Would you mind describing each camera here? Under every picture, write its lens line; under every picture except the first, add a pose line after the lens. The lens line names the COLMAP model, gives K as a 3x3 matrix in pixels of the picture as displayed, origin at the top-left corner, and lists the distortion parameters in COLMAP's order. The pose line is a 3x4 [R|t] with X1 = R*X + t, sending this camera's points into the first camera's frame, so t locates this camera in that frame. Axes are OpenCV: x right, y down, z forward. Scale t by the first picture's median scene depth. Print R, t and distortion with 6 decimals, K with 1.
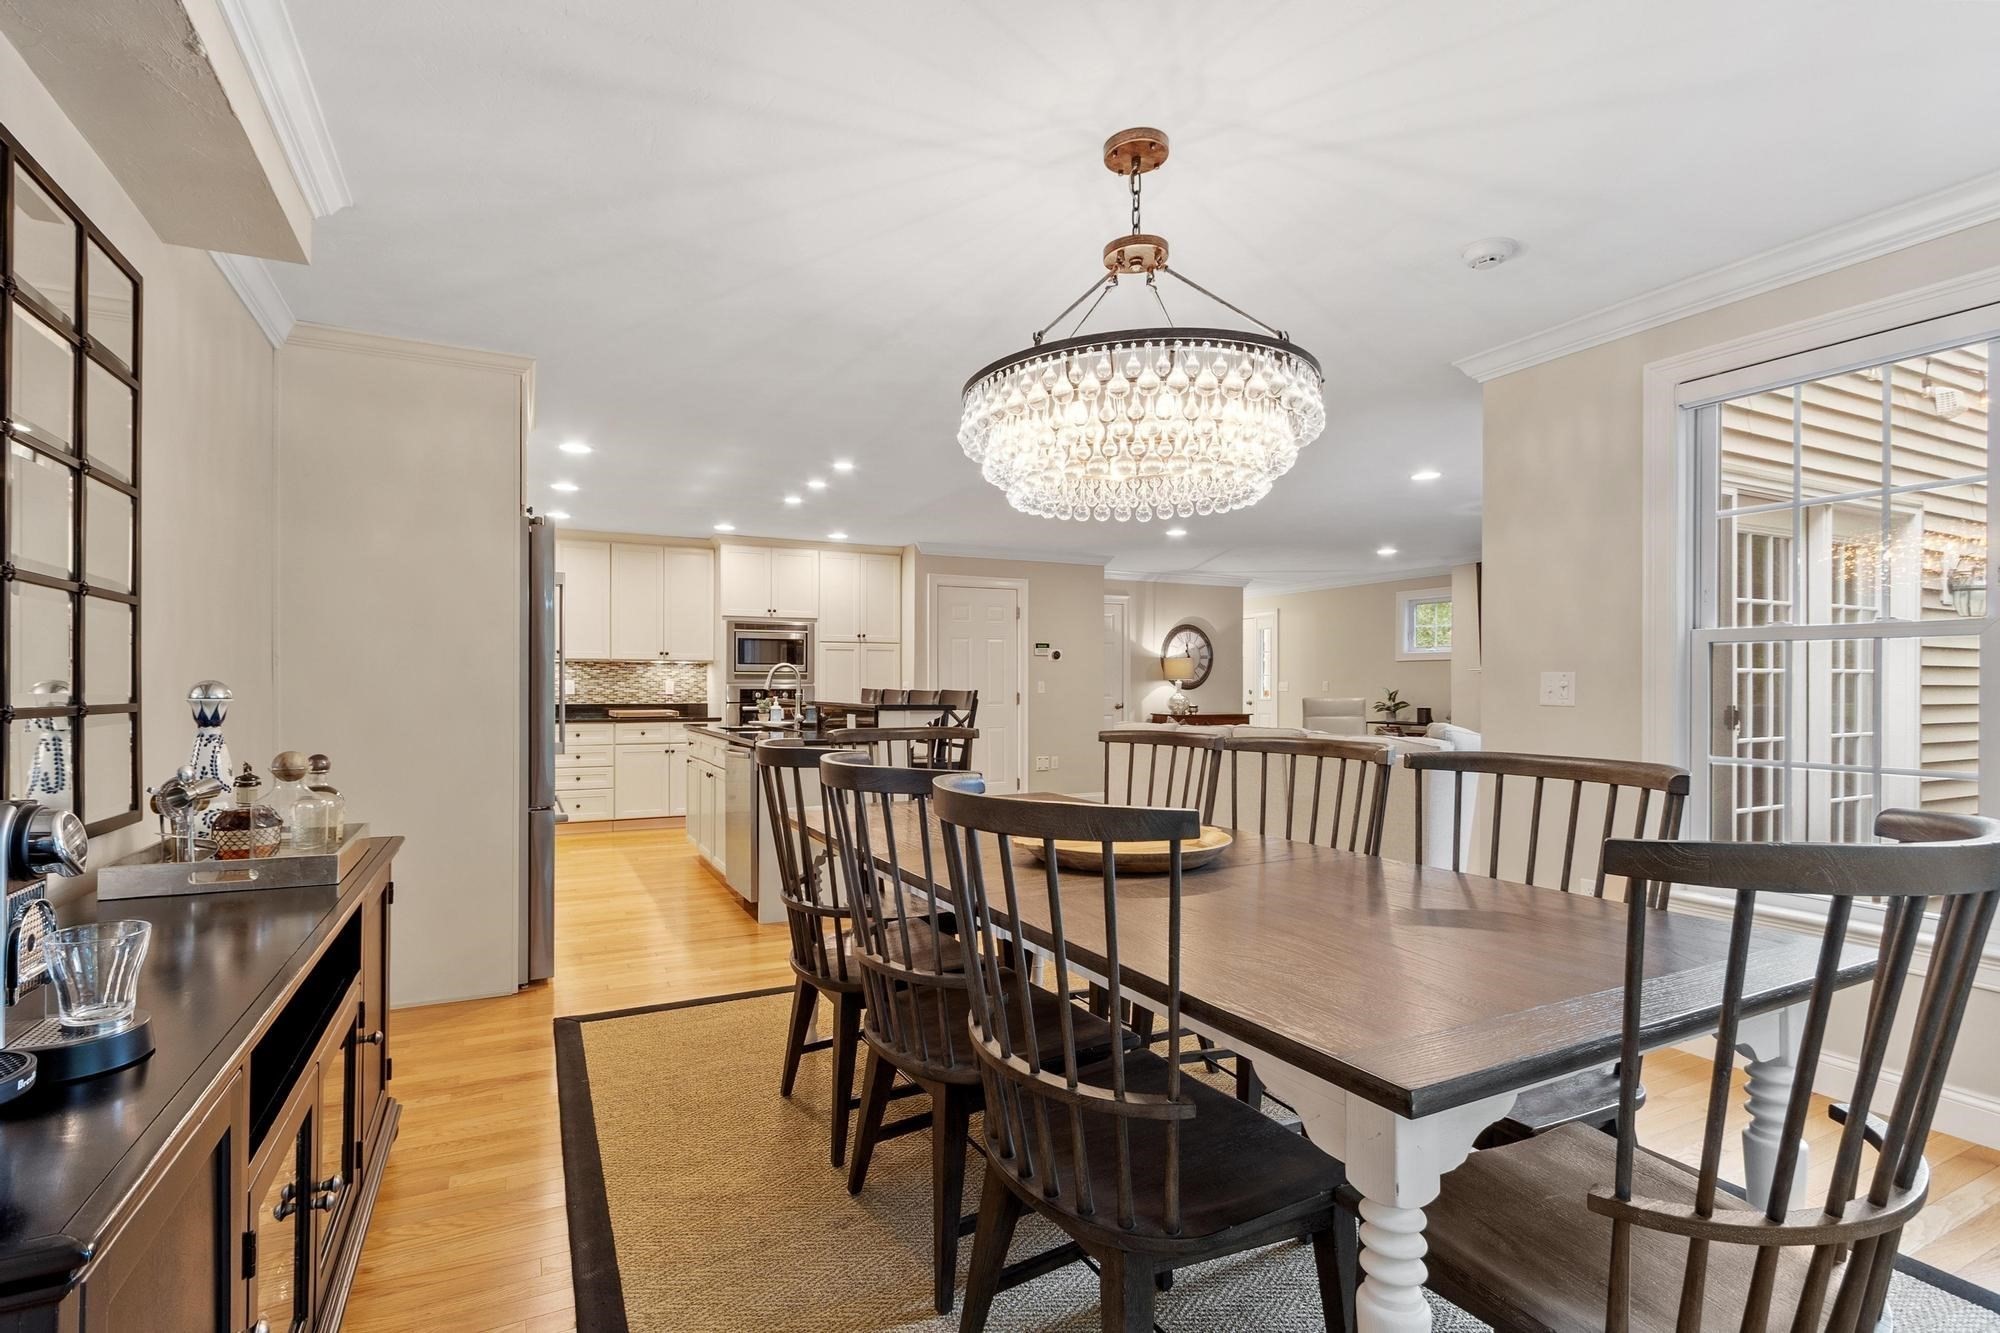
lens RADIAL K [[902.2, 0, 962.1], [0, 902.2, 683.9], [0, 0, 1]] dist [-0.000011, 0.000088]
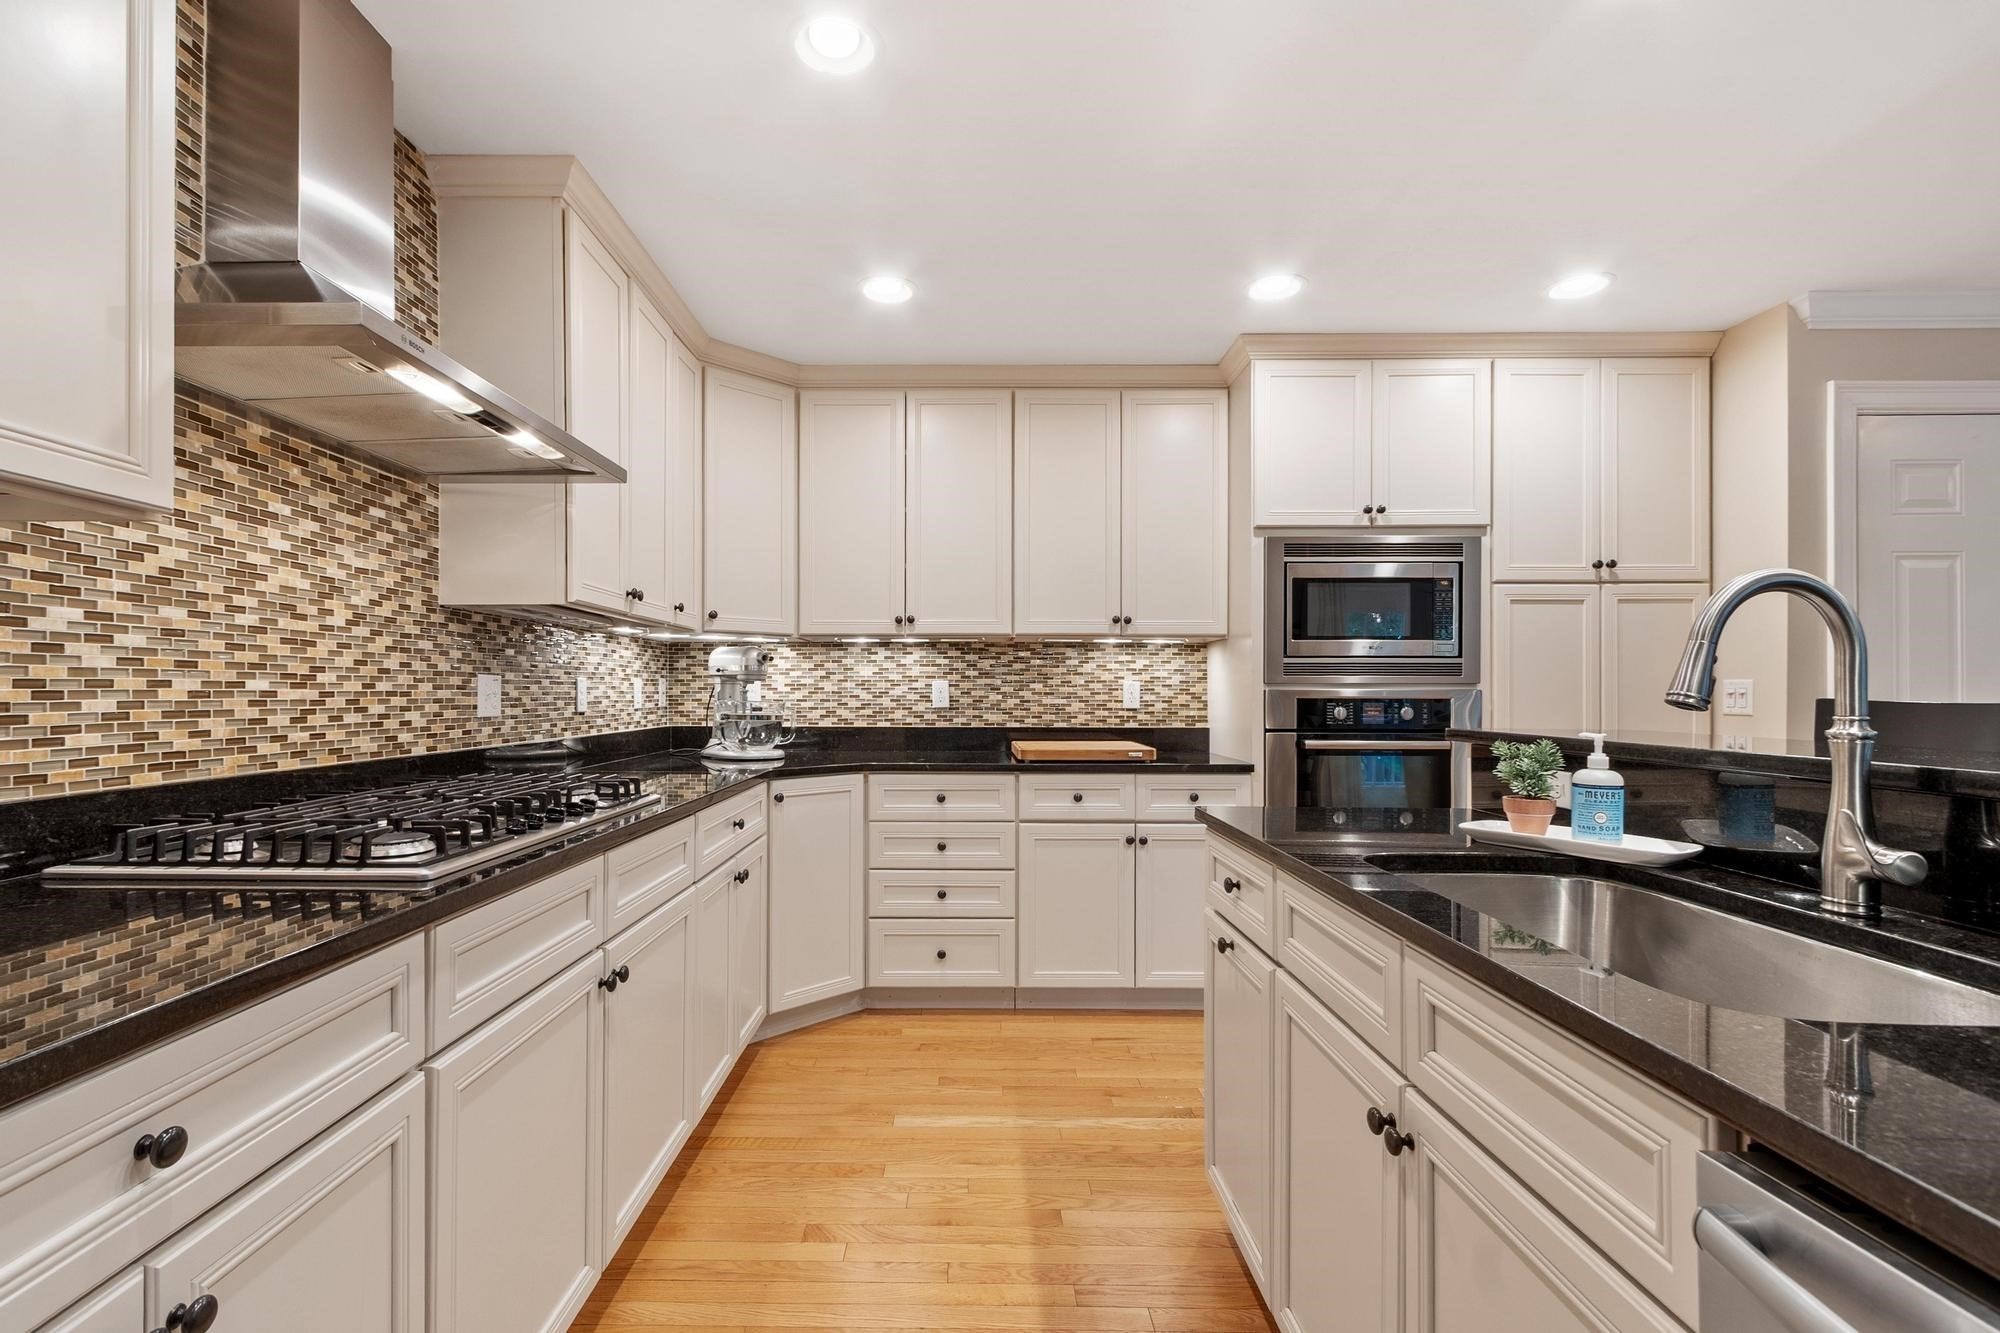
lens RADIAL K [[902.2, 0, 962.1], [0, 902.2, 683.9], [0, 0, 1]] dist [-0.000011, 0.000088]
pose [[0.891898, -0.002709, -0.452228, -0.191086], [-0.000558, 0.999975, -0.007091, 0.001943], [0.452236, 0.006577, 0.891874, 0.542254]]
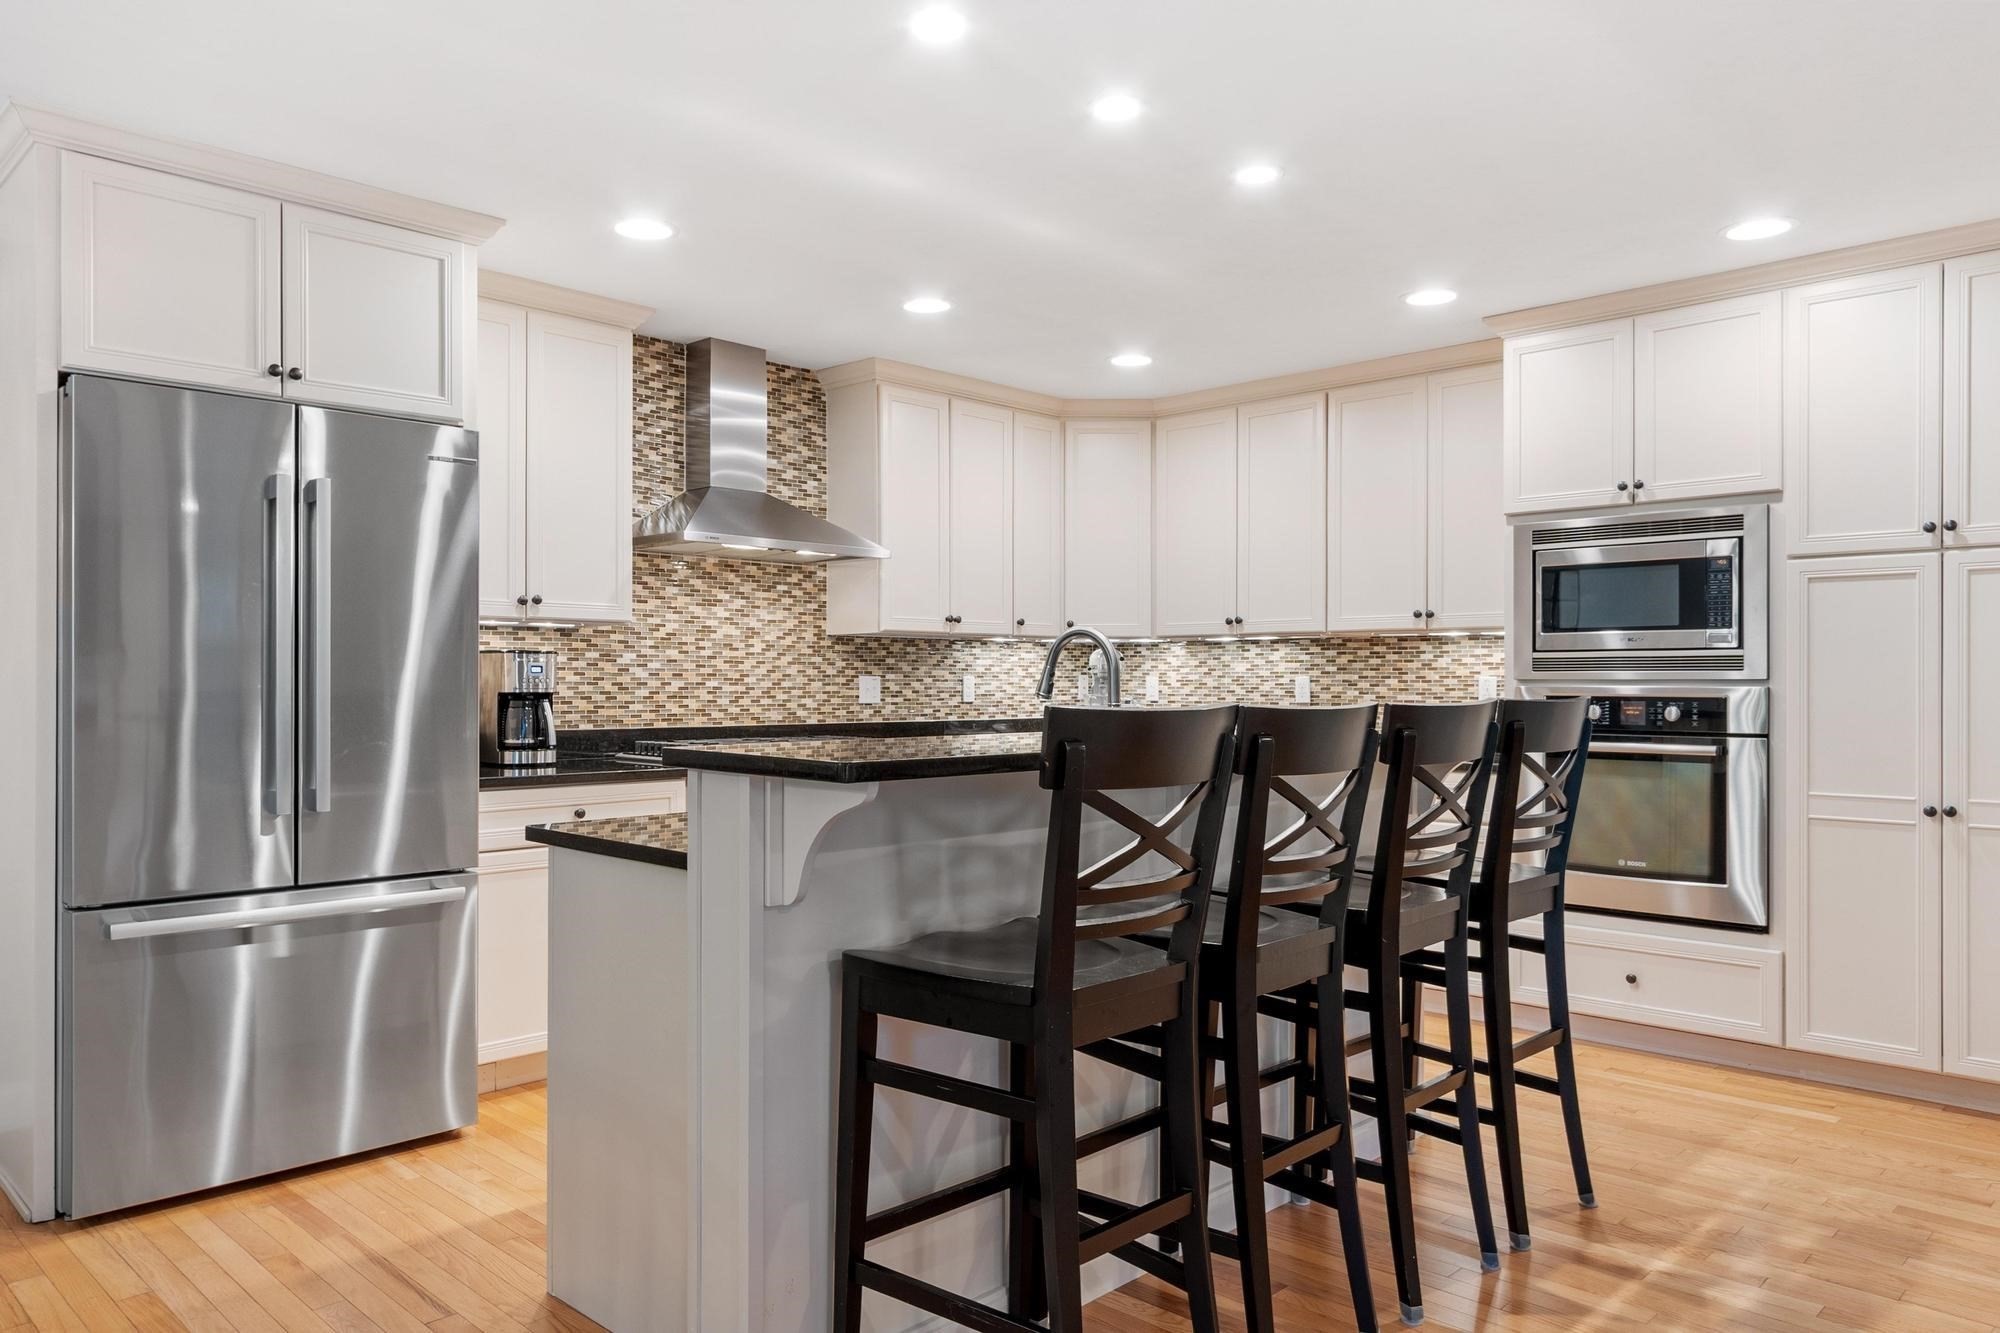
lens RADIAL K [[1373.8, 0, 1000.0], [0, 1373.8, 666.5], [0, 0, 1]] dist [-0.001130, -0.000204]
pose [[0.336368, -0.009815, -0.941680, 0.233286], [-0.000569, 0.999943, -0.010626, -0.000607], [0.941731, 0.004110, 0.336343, 0.563202]]
